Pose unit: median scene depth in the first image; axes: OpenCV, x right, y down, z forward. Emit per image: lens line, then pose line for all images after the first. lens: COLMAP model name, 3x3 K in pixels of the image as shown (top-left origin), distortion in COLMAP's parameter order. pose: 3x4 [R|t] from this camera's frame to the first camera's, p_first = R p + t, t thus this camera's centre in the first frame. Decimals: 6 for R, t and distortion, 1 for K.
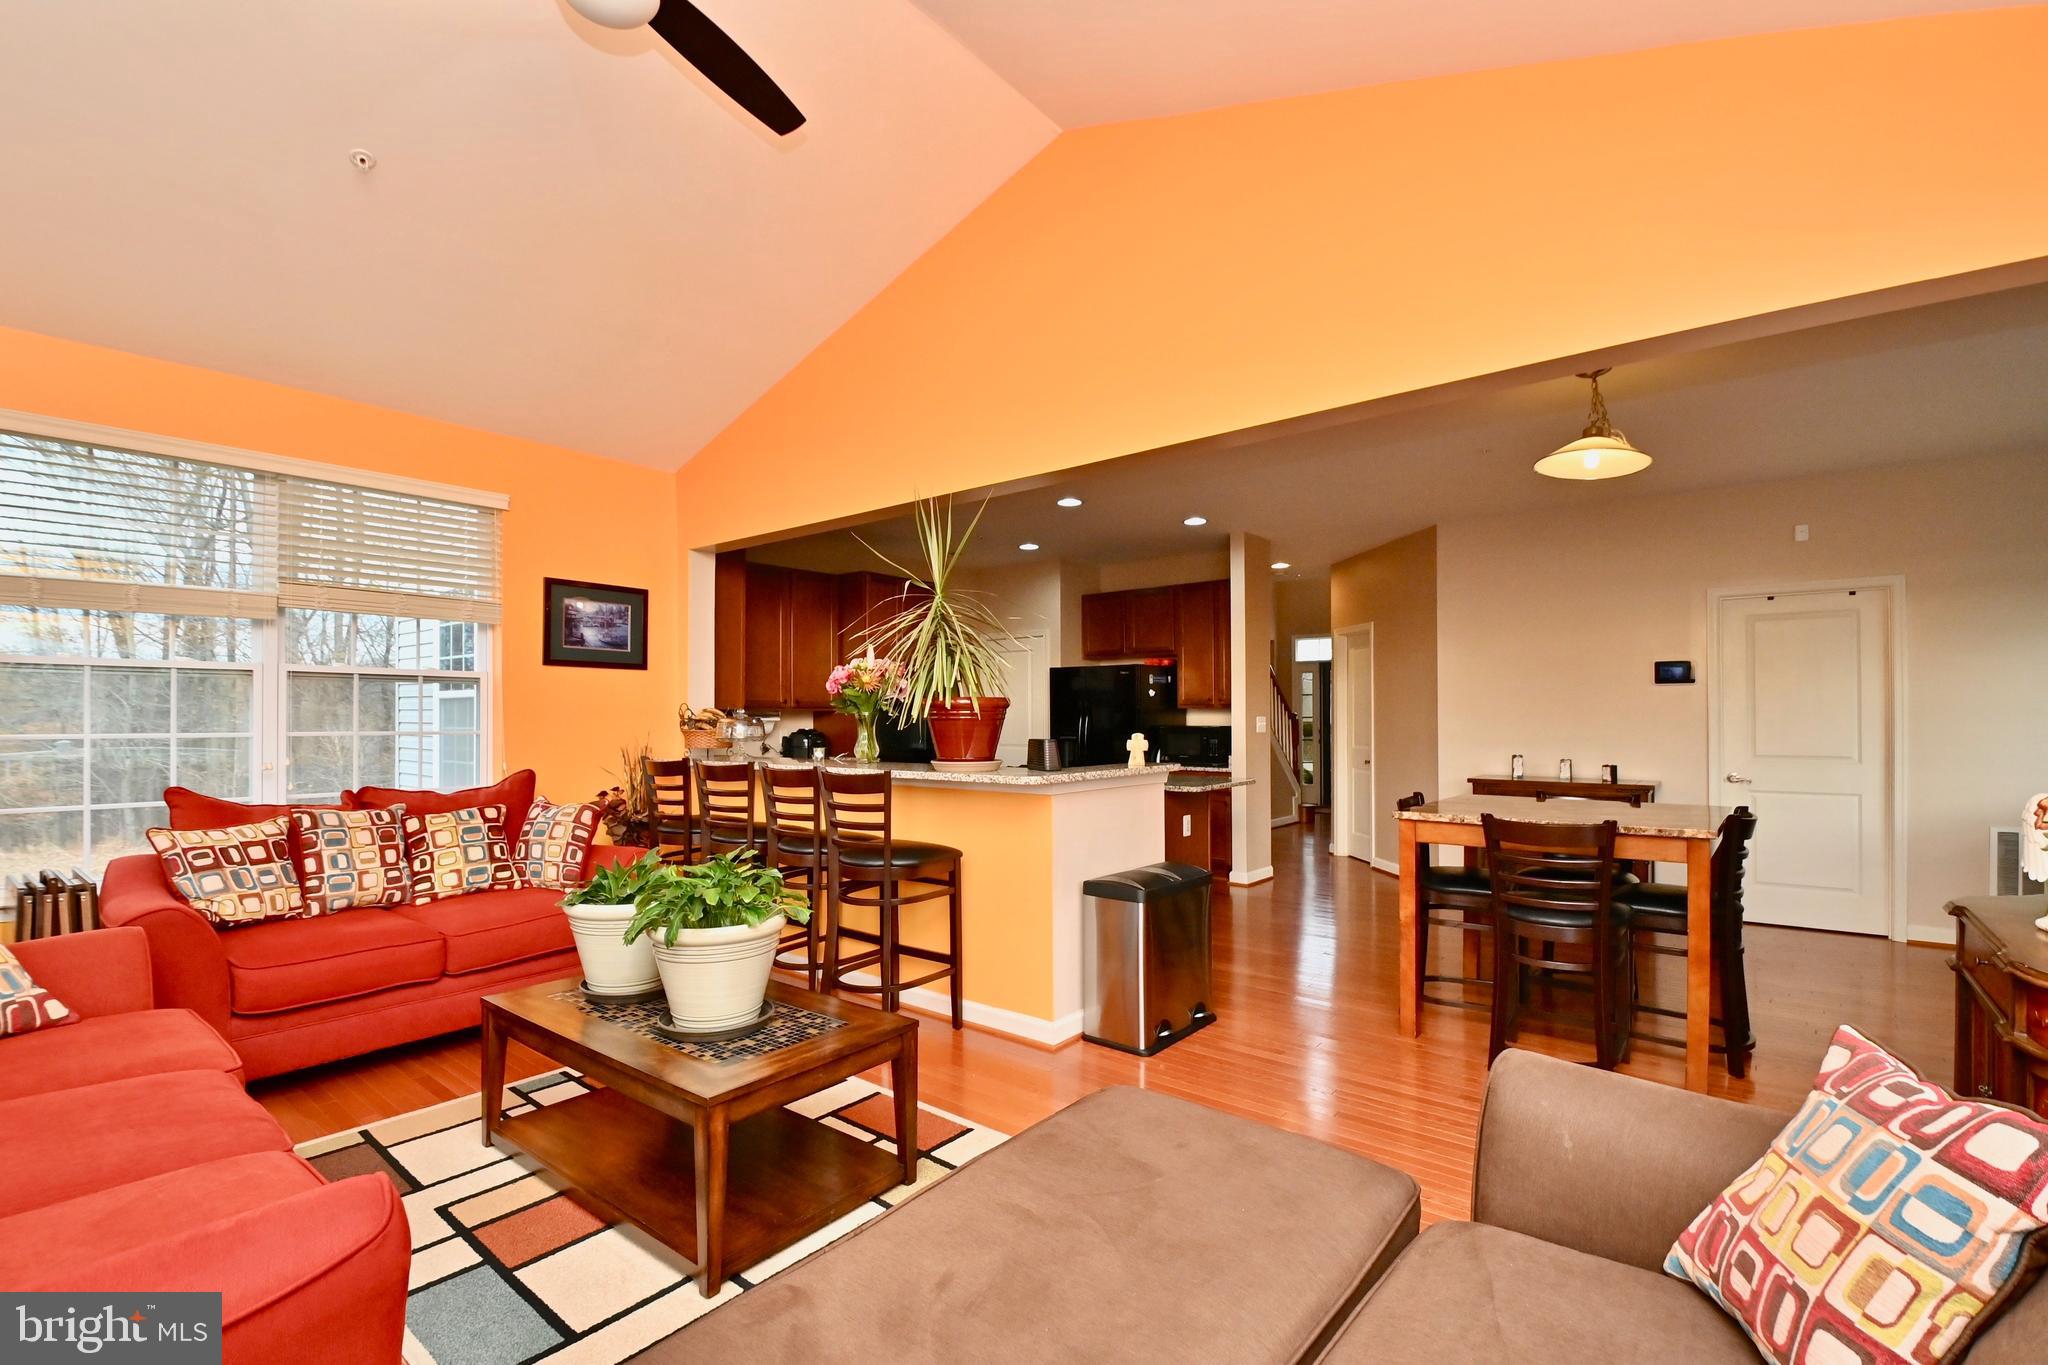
lens RADIAL K [[894.3, 0, 1039.9], [0, 894.3, 712.5], [0, 0, 1]] dist [0.004720, -0.014054]
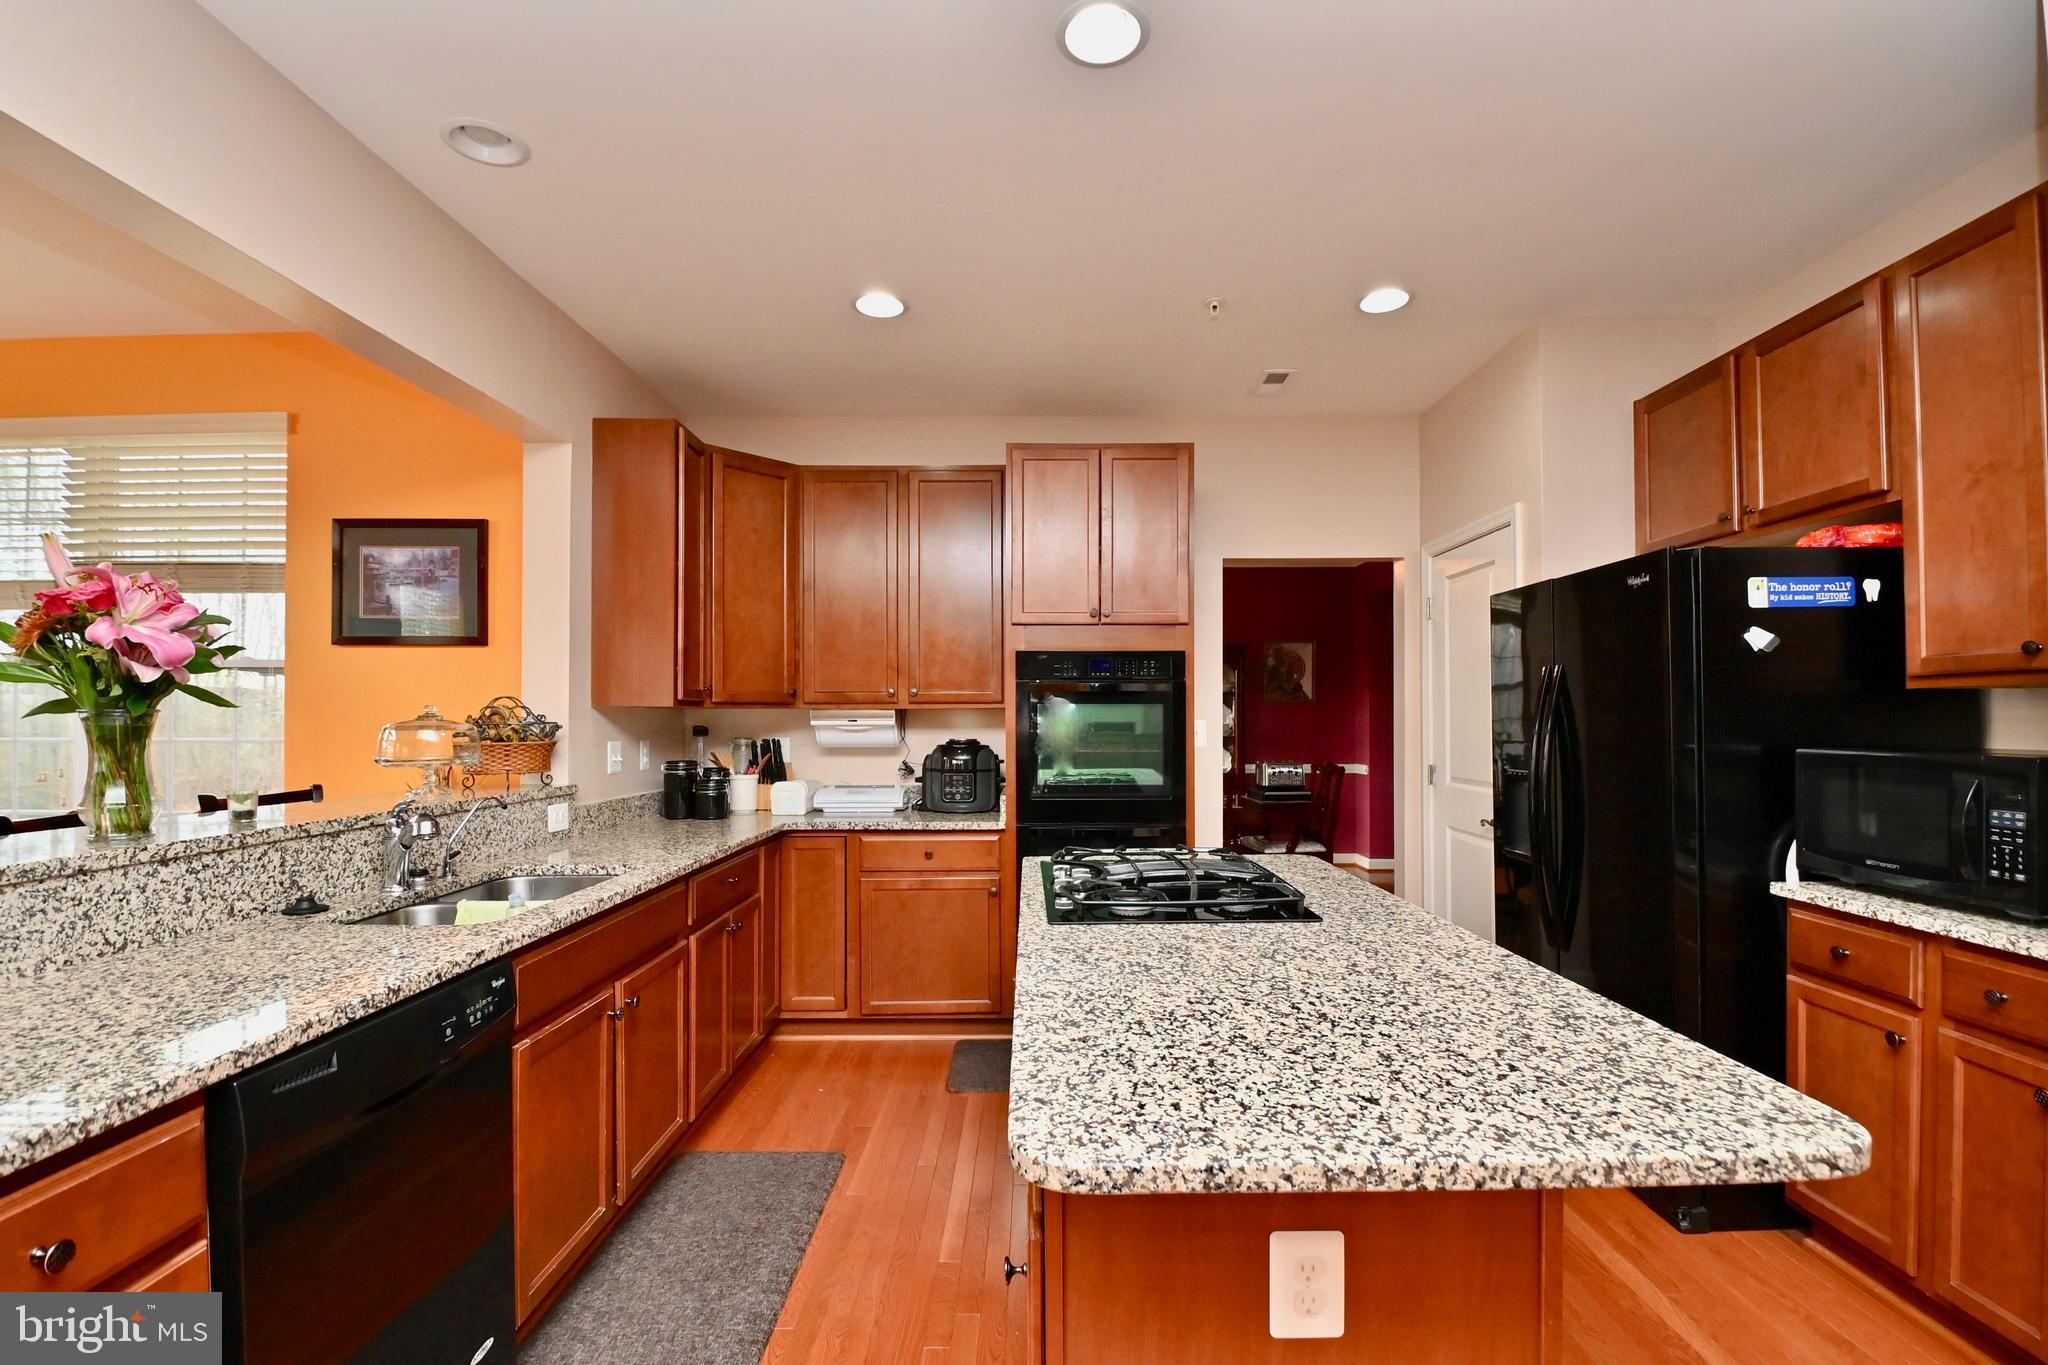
lens RADIAL K [[894.3, 0, 1040.0], [0, 894.3, 715.4], [0, 0, 1]] dist [0.004720, -0.014054]
pose [[0.624930, -0.000394, -0.780681, 0.325286], [0.005650, 0.999976, 0.004018, 0.002048], [0.780660, -0.006922, 0.624917, 0.970297]]
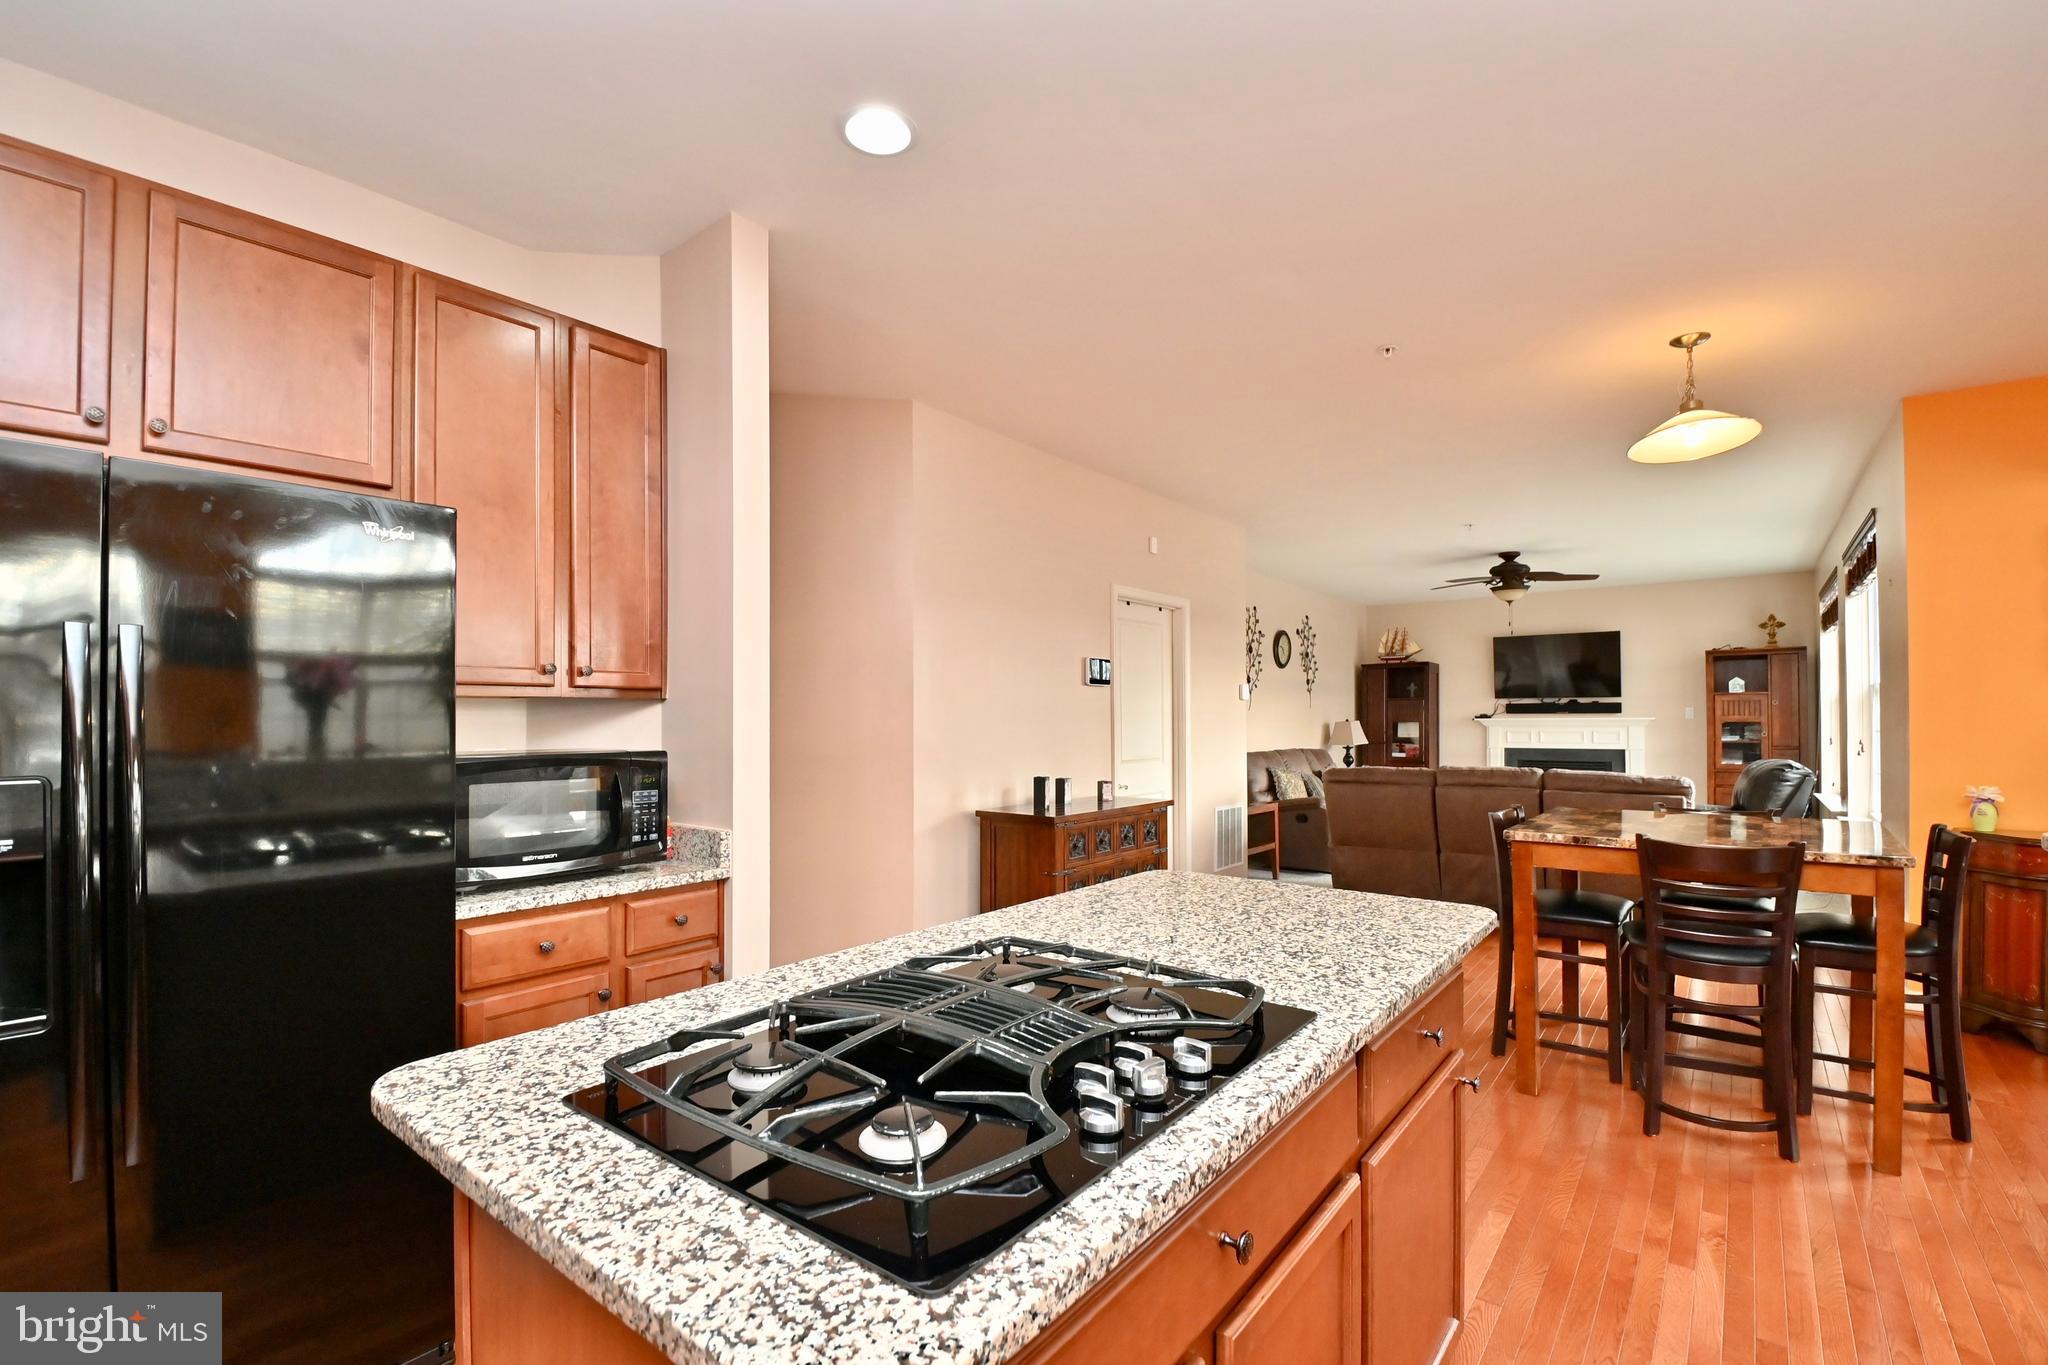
lens RADIAL K [[894.3, 0, 1038.2], [0, 894.3, 722.2], [0, 0, 1]] dist [0.004720, -0.014054]
pose [[-0.010465, 0.001299, 0.999944, -0.211123], [-0.002677, 0.999996, -0.001327, 0.006212], [-0.999942, -0.002691, -0.010462, 1.284005]]
